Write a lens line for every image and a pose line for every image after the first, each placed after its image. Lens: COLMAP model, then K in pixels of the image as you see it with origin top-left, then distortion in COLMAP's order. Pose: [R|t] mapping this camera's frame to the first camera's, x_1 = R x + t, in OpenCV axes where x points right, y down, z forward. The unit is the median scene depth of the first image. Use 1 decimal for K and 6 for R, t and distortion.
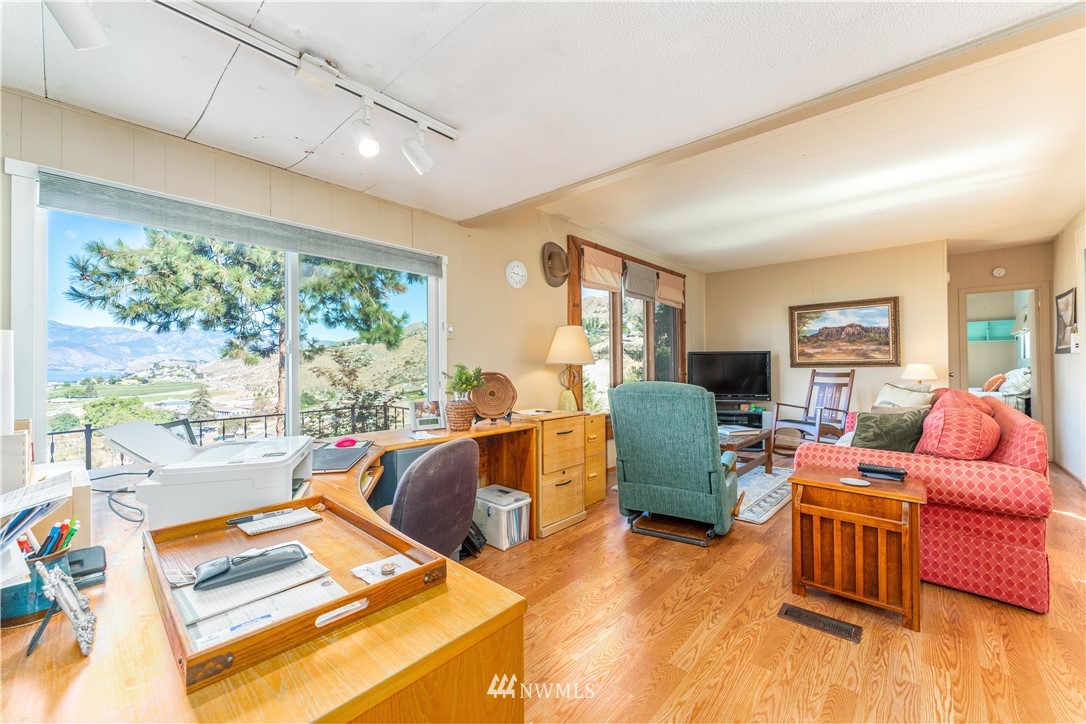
lens RADIAL K [[433.7, 0, 543.4], [0, 433.7, 362.0], [0, 0, 1]] dist [-0.002337, -0.000381]
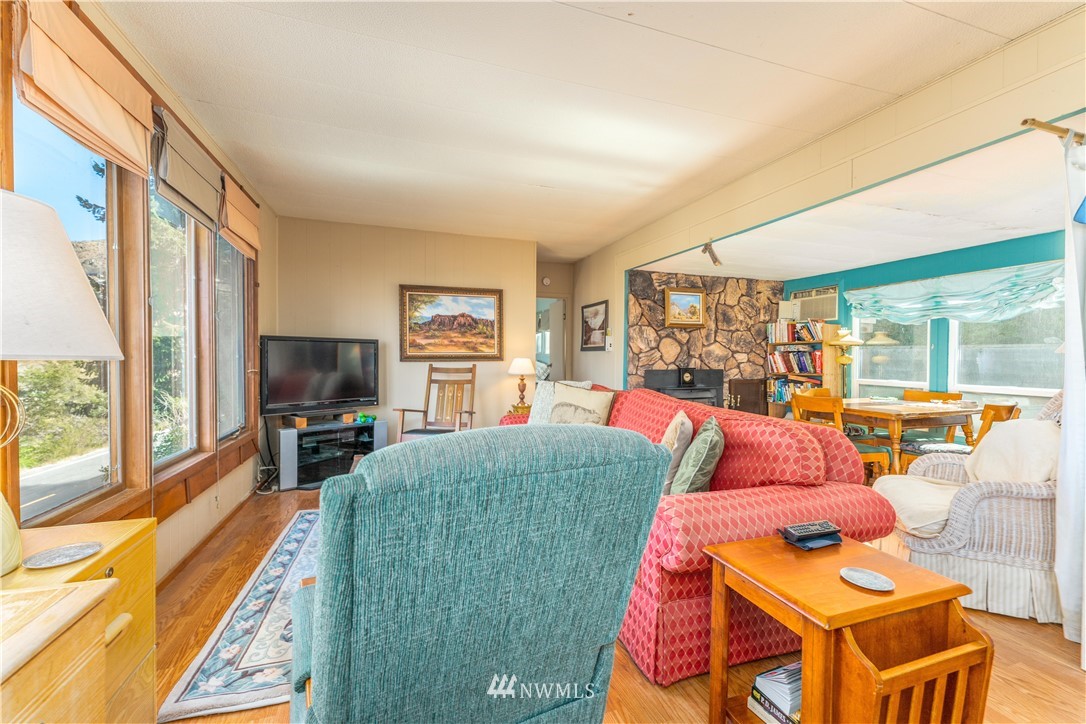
lens RADIAL K [[433.7, 0, 536.7], [0, 433.7, 360.9], [0, 0, 1]] dist [-0.002337, -0.000381]
pose [[0.496447, 0.000185, 0.868067, 0.004799], [-0.017501, 0.999799, 0.009796, -0.000611], [-0.867891, -0.020056, 0.496350, 0.399932]]
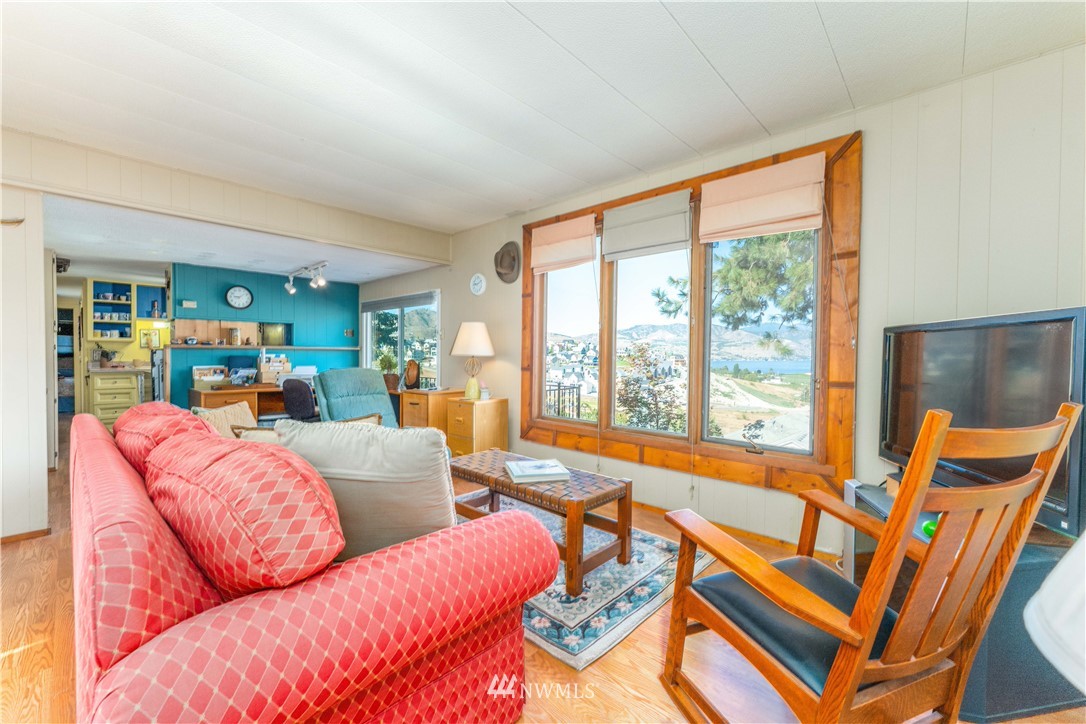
lens RADIAL K [[433.7, 0, 546.3], [0, 433.7, 360.6], [0, 0, 1]] dist [-0.002337, -0.000381]
pose [[-0.011858, 0.022540, -0.999676, 0.776693], [-0.002256, 0.999743, 0.022569, -0.004652], [0.999927, 0.002523, -0.011804, 0.777117]]
